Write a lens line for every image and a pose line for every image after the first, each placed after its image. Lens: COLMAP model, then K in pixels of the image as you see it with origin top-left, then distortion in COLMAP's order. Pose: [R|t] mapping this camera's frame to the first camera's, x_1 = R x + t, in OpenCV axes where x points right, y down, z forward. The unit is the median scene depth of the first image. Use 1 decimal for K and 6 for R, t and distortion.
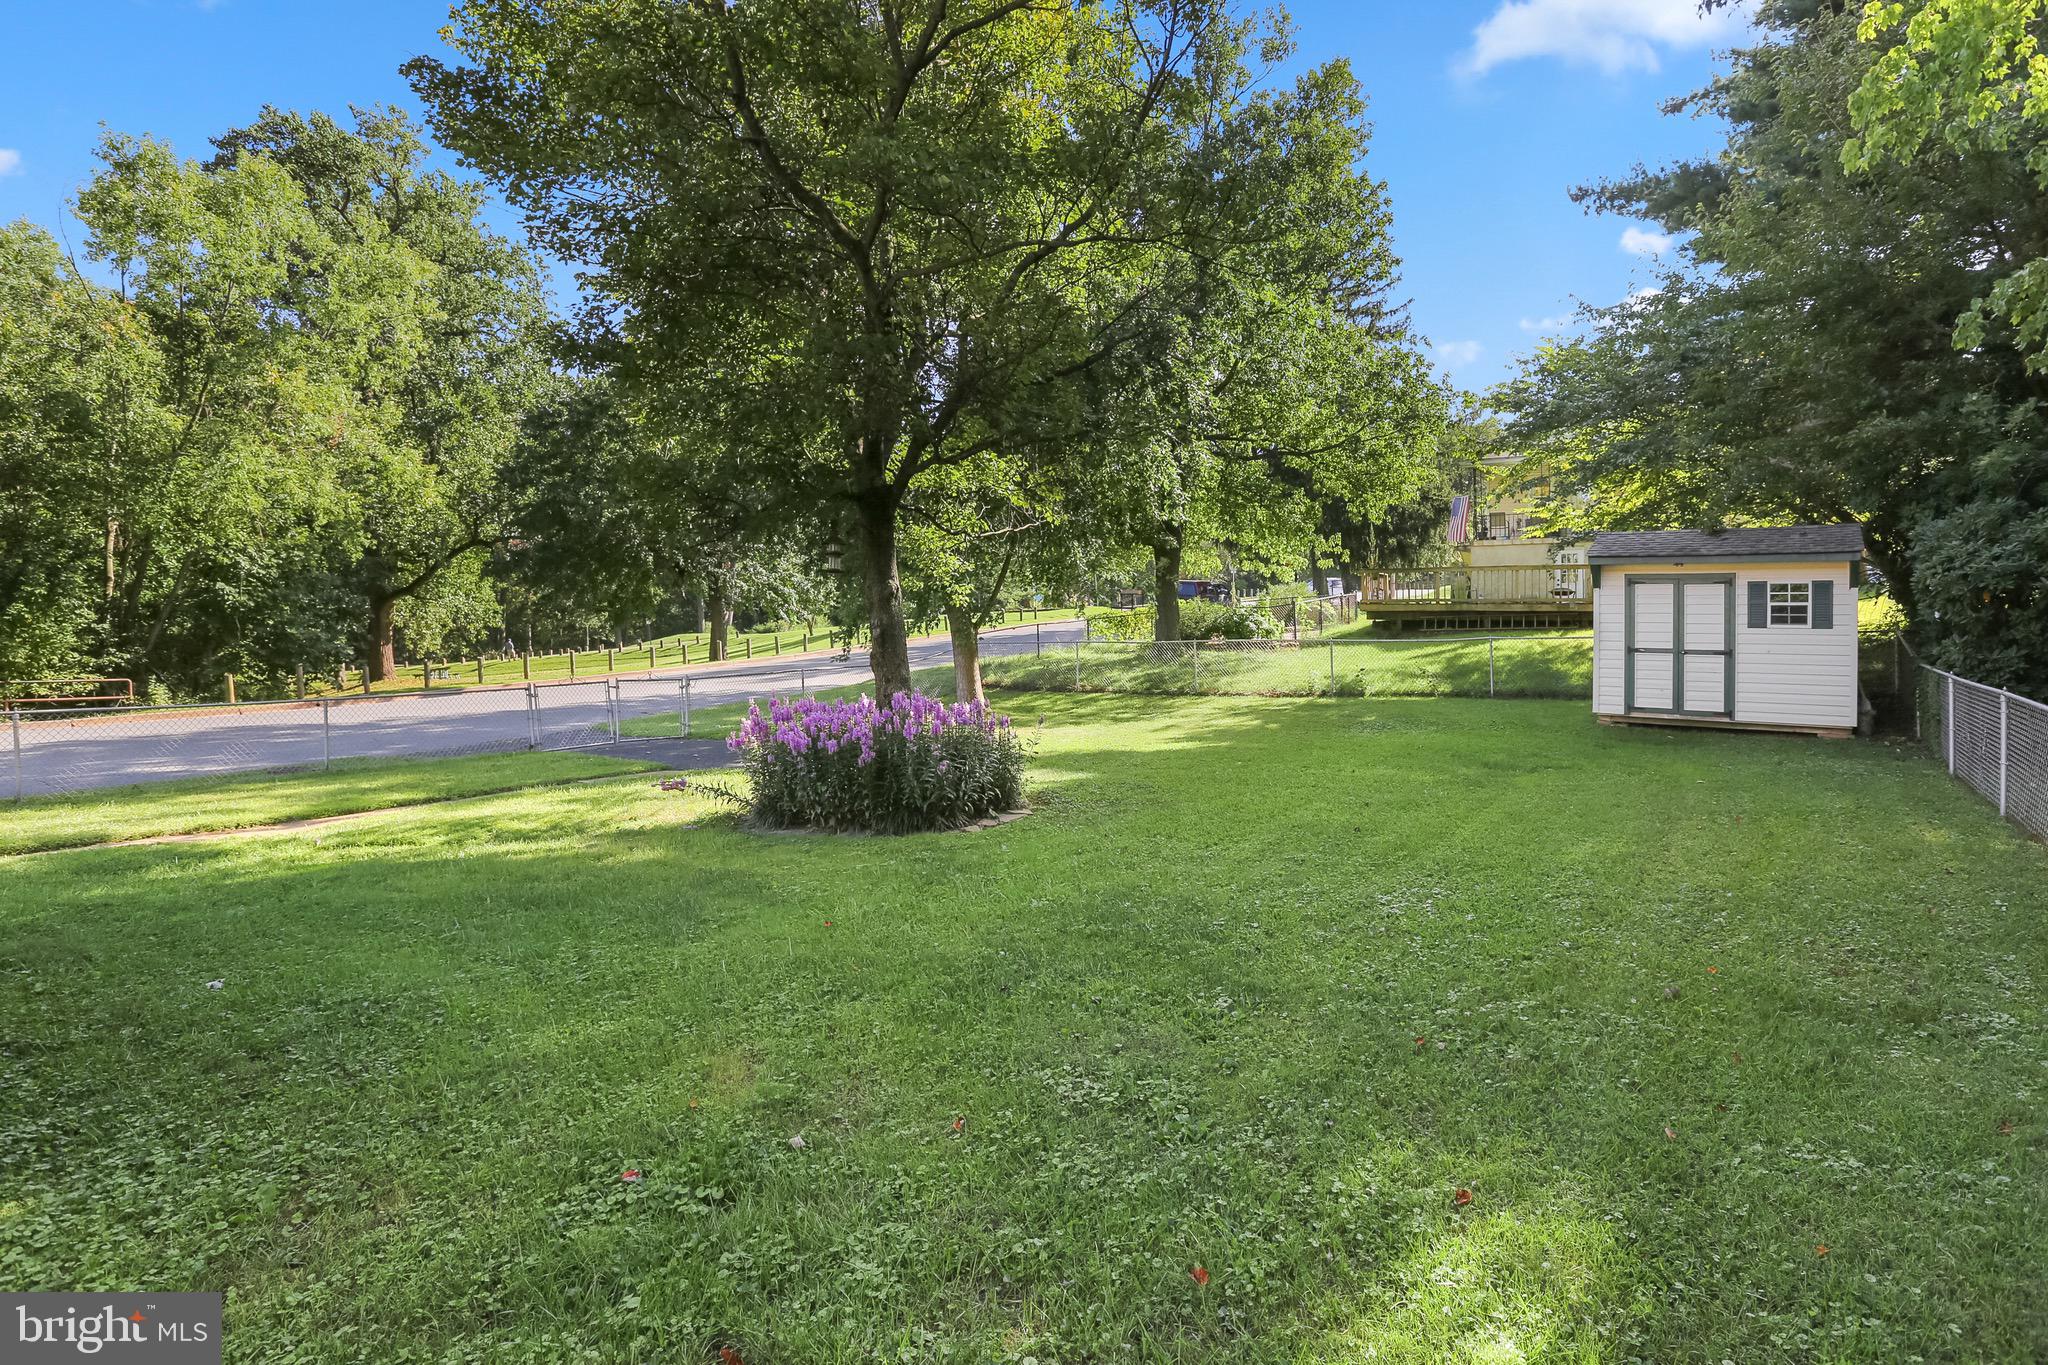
lens RADIAL K [[1049.0, 0, 1065.9], [0, 1049.0, 650.1], [0, 0, 1]] dist [0.016462, 0.001852]
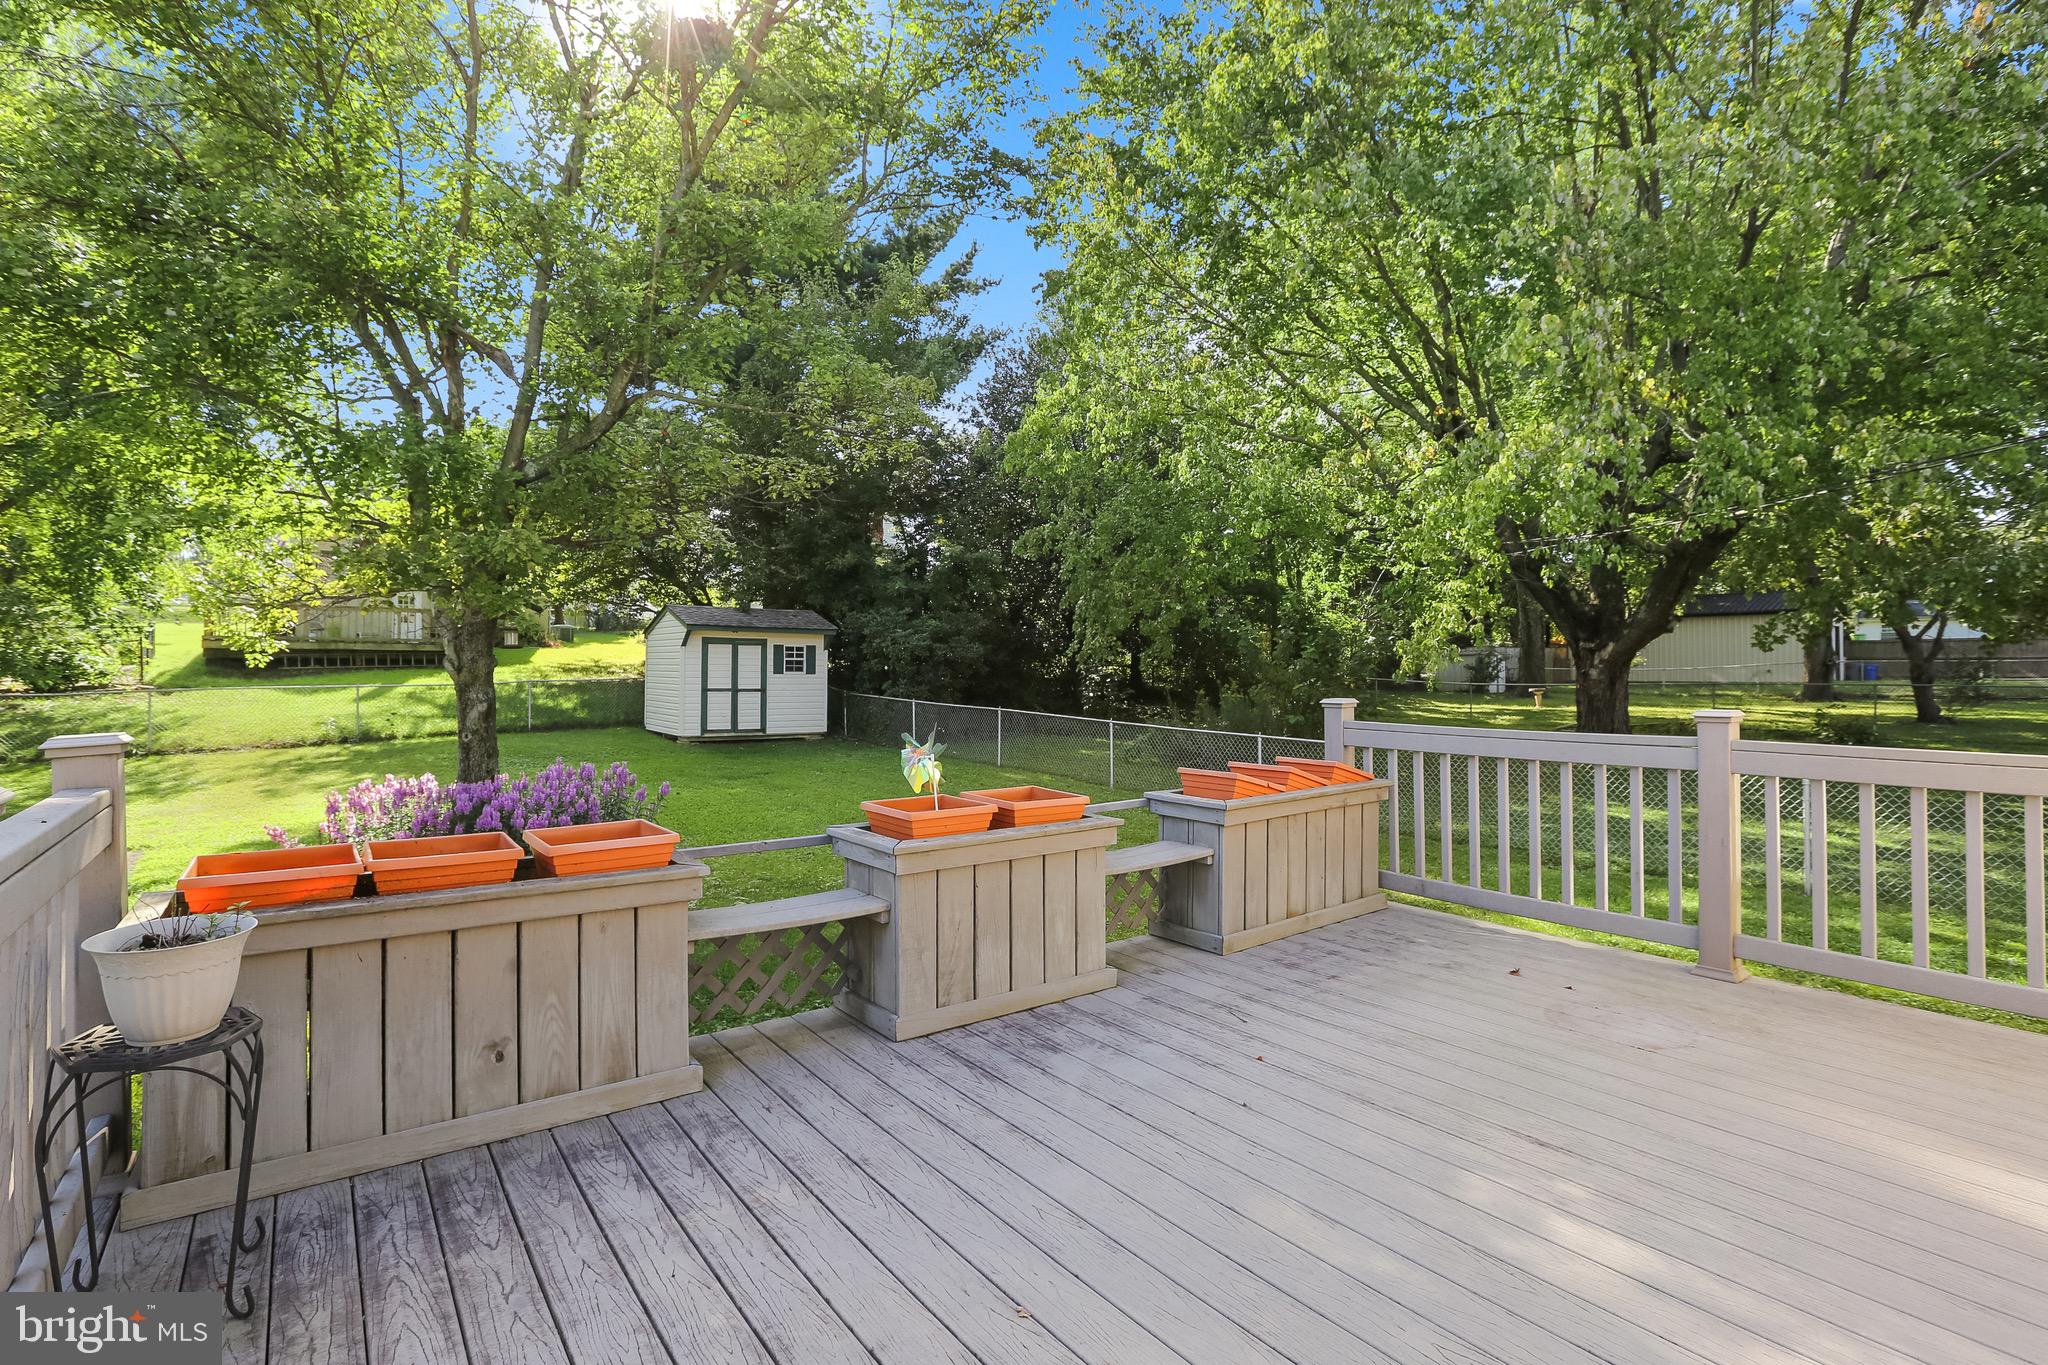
lens RADIAL K [[966.9, 0, 1023.7], [0, 966.9, 666.7], [0, 0, 1]] dist [-0.000715, 0.001158]
pose [[0.305910, -0.010317, 0.952005, -0.567550], [0.012480, 0.999899, 0.006826, -0.034834], [-0.951979, 0.009793, 0.306008, 0.193557]]
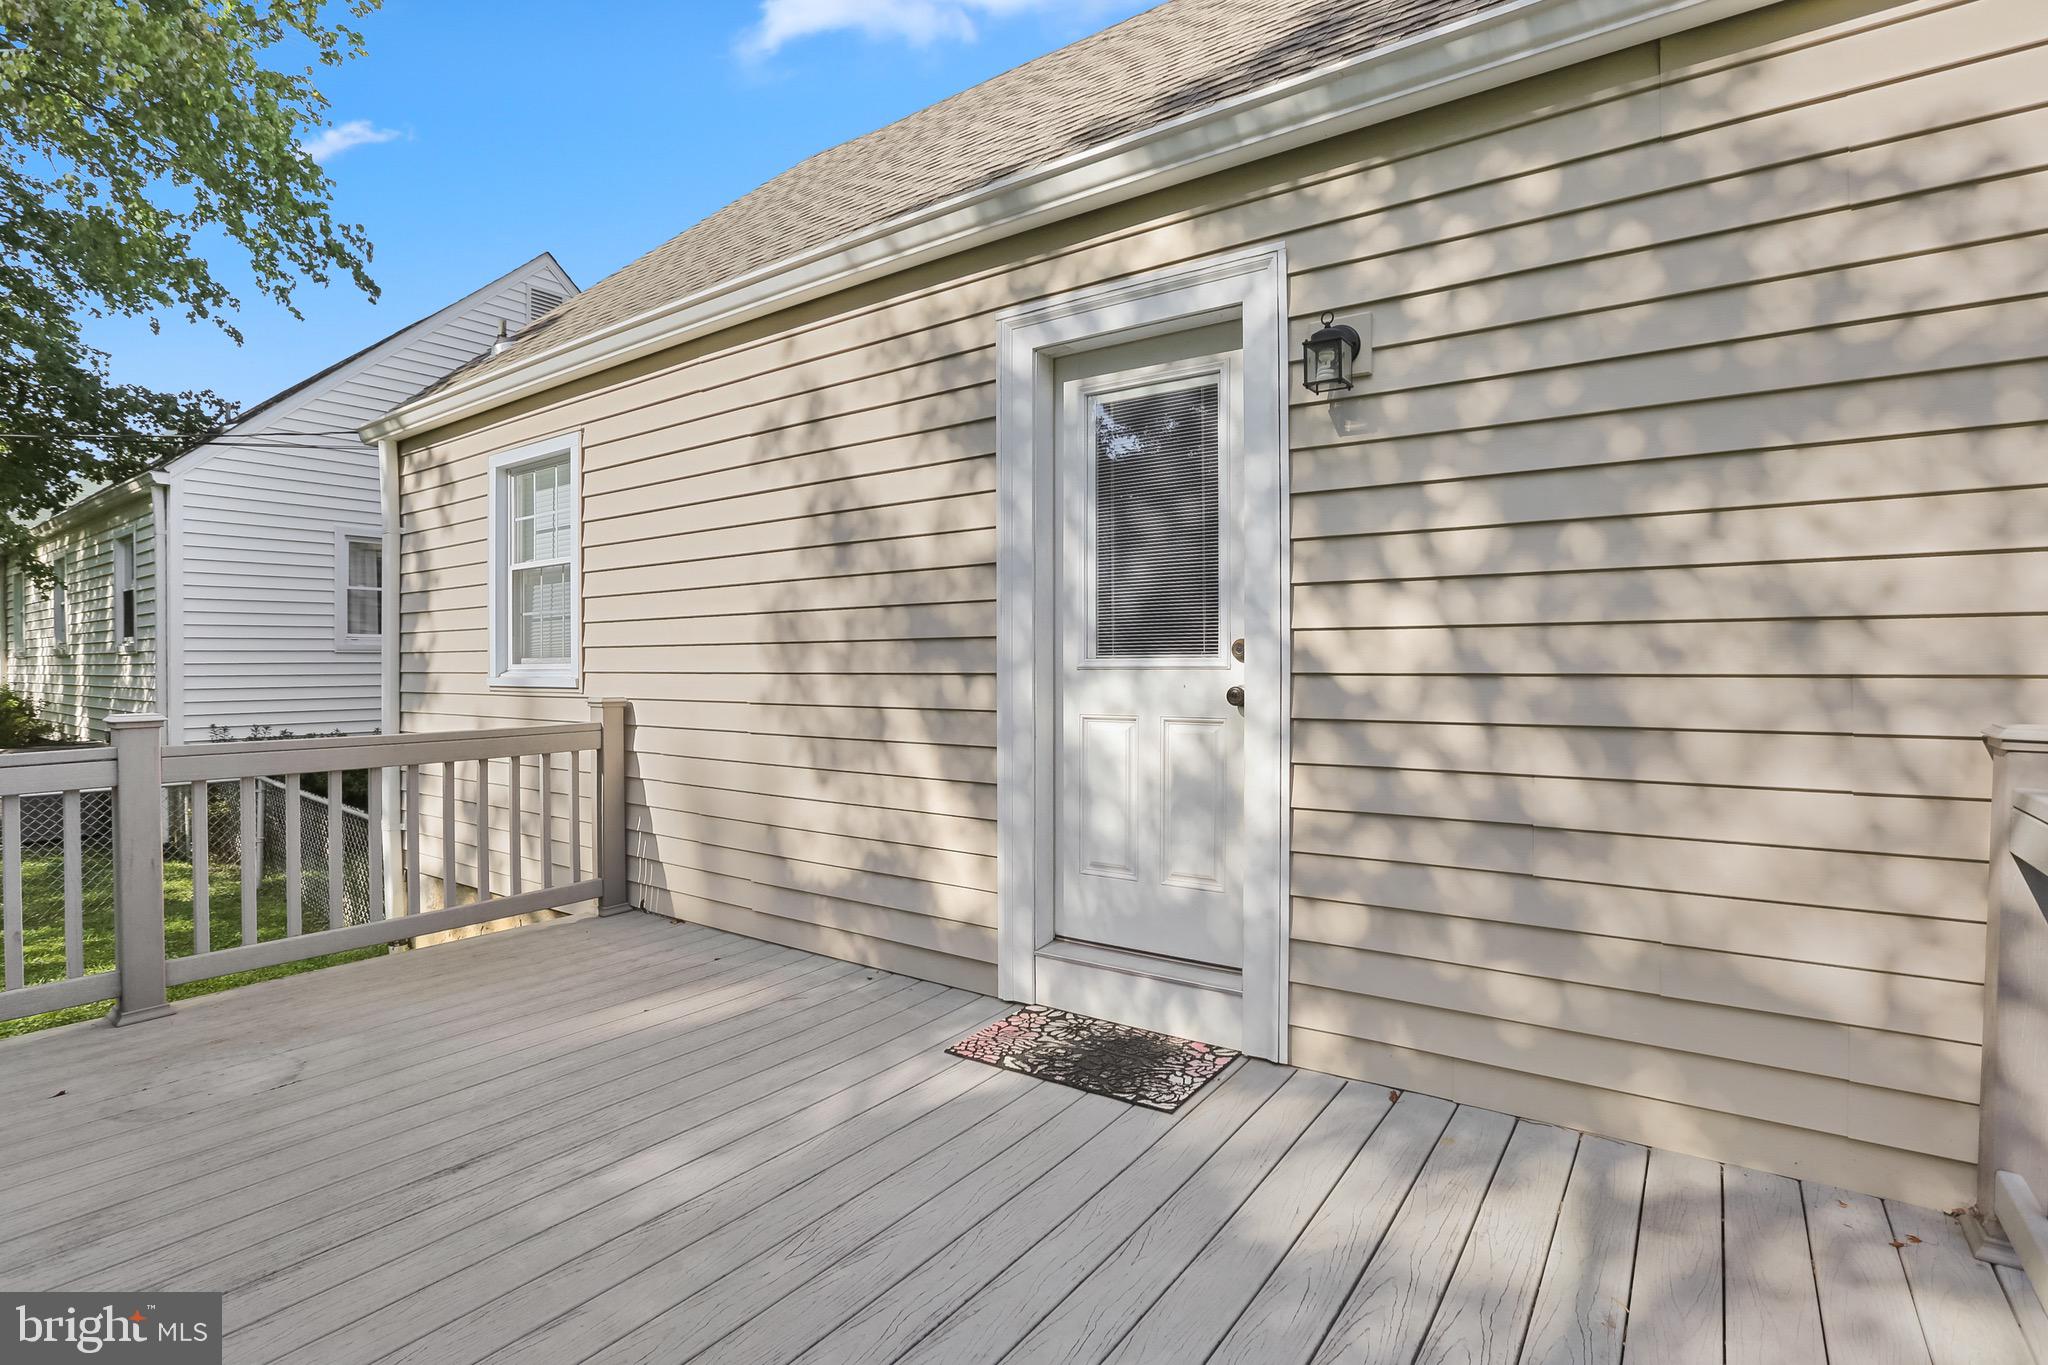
lens RADIAL K [[966.9, 0, 1026.1], [0, 966.9, 677.5], [0, 0, 1]] dist [-0.000715, 0.001158]
pose [[-0.999798, -0.017317, 0.010175, -0.475150], [-0.017223, 0.999809, 0.009272, -0.032312], [-0.010334, 0.009095, -0.999905, 0.312651]]
